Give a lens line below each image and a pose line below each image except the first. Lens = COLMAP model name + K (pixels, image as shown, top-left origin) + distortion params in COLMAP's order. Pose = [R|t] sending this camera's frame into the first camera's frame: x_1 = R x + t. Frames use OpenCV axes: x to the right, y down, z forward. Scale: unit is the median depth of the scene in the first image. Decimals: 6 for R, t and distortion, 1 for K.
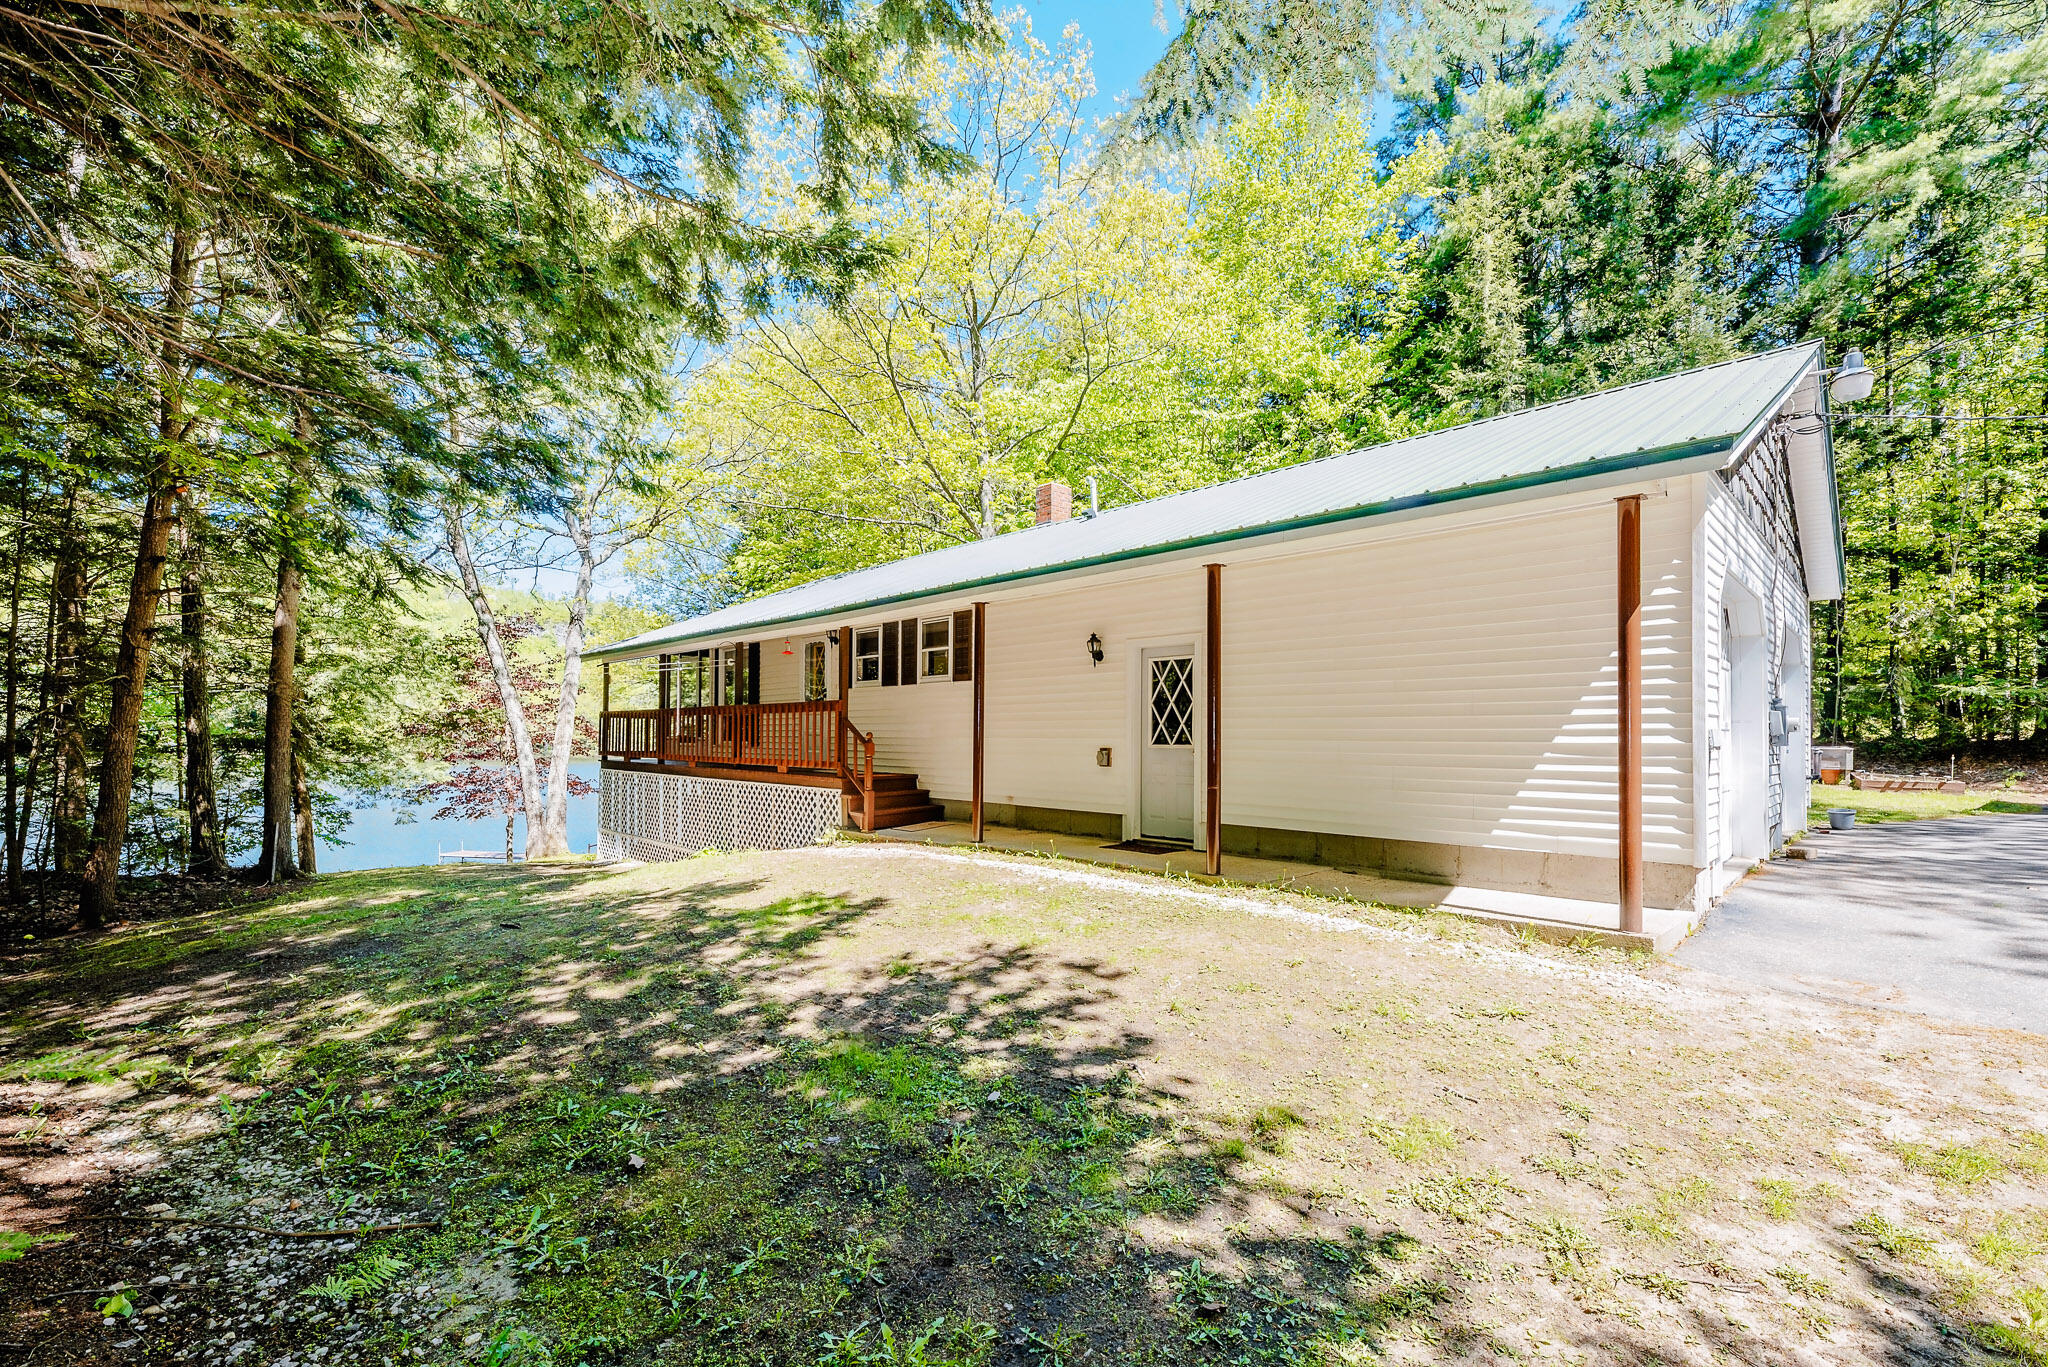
lens RADIAL K [[809.5, 0, 1024.0], [0, 809.5, 683.5], [0, 0, 1]] dist [0.000053, 0.000077]
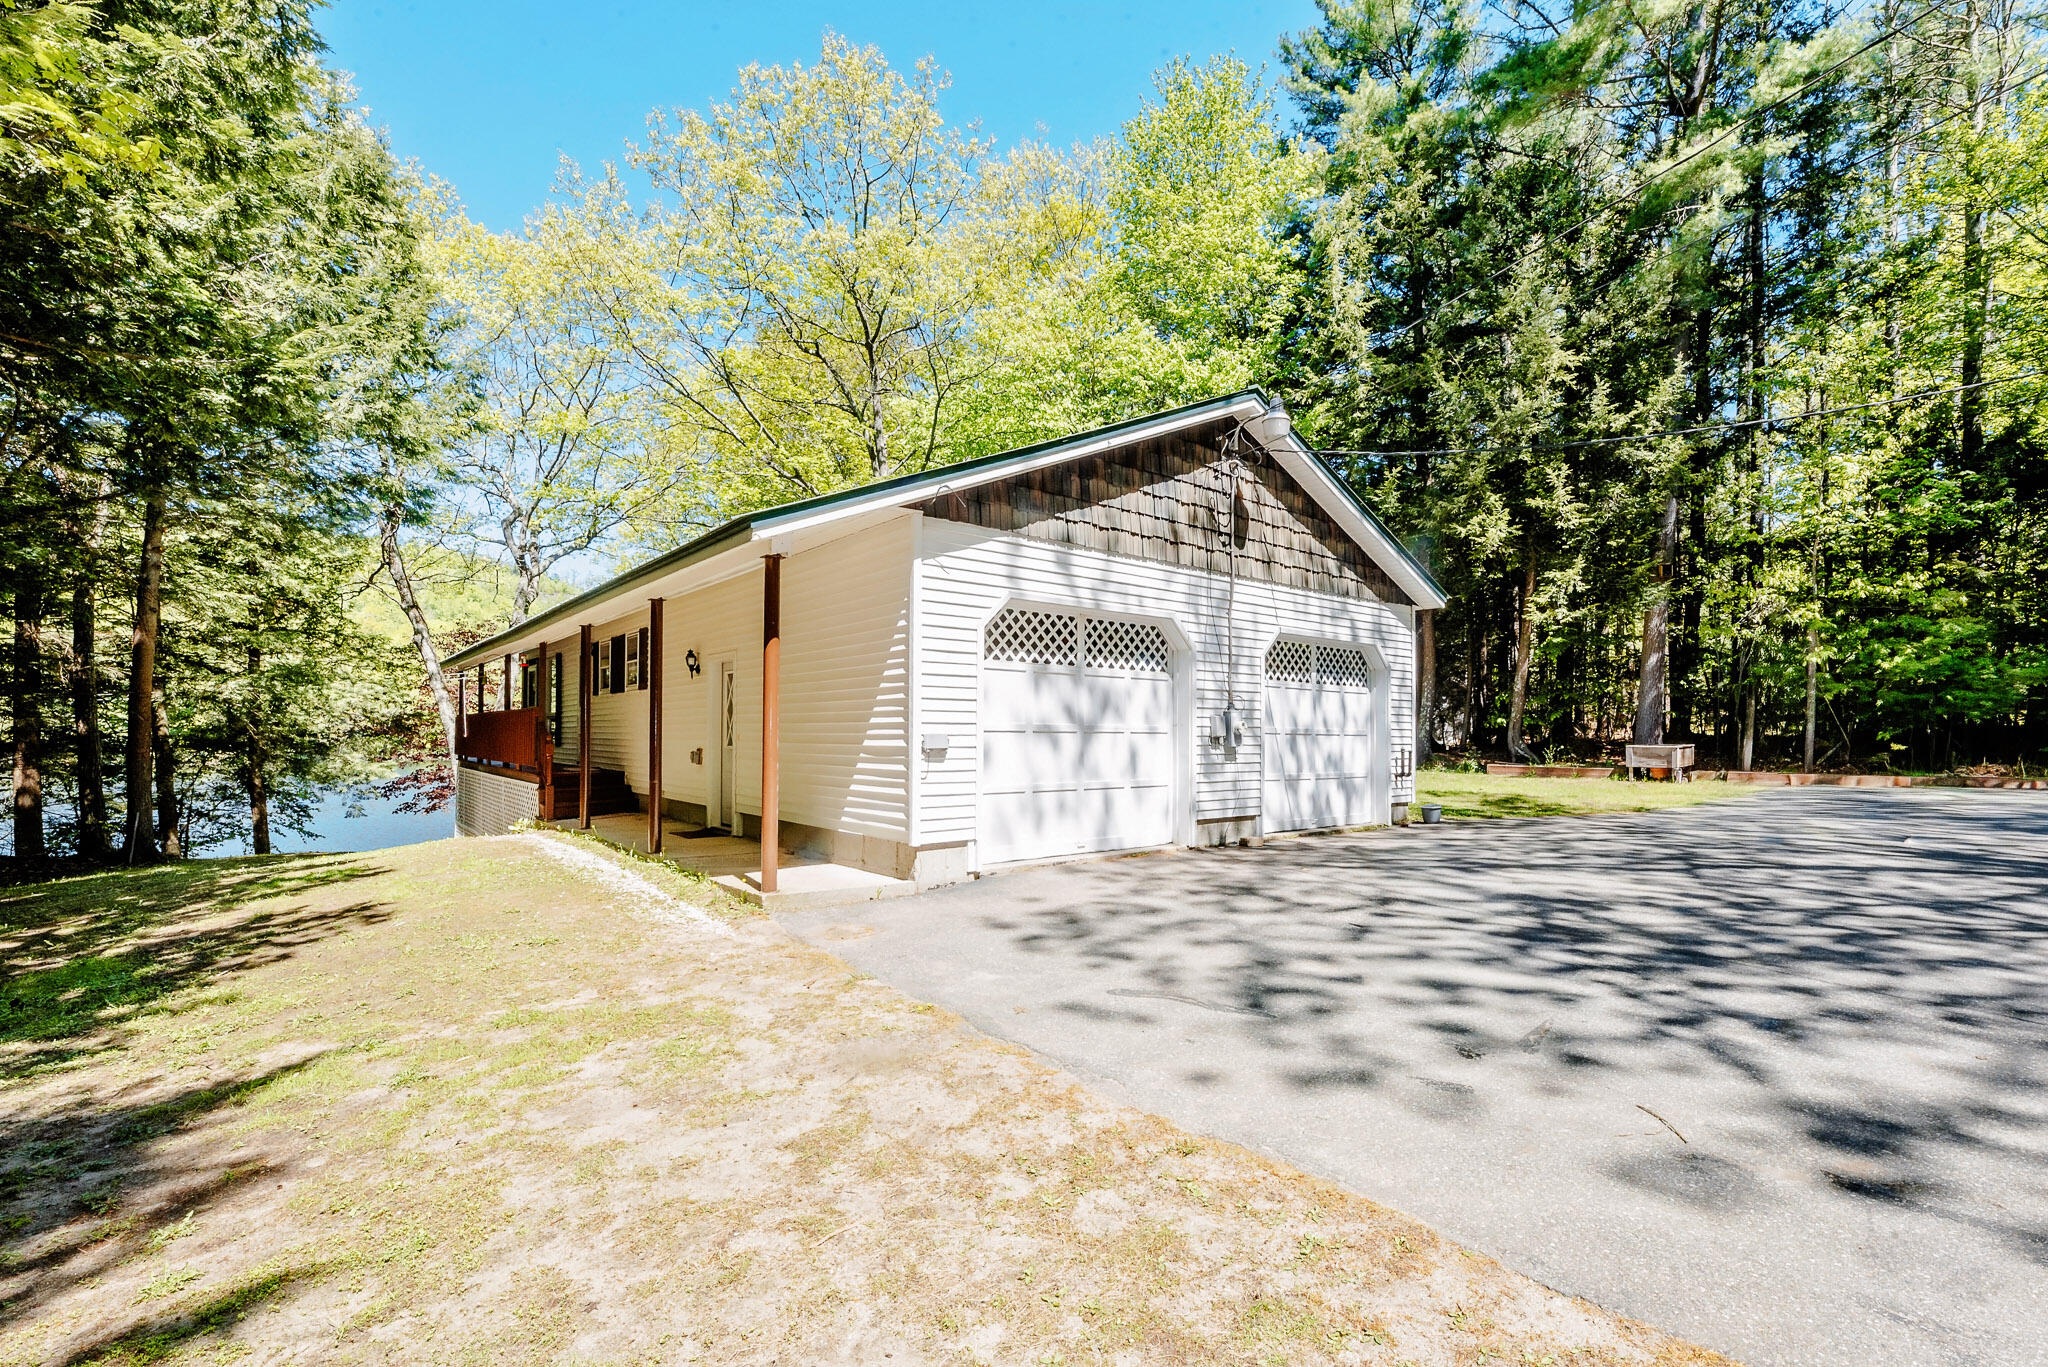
lens RADIAL K [[825.3, 0, 1024.6], [0, 825.3, 684.8], [0, 0, 1]] dist [0.001558, 0.000084]
pose [[0.997701, -0.006099, -0.067492, 0.266628], [0.006494, 0.999963, 0.005633, -0.006348], [0.067455, -0.006059, 0.997704, -0.061499]]
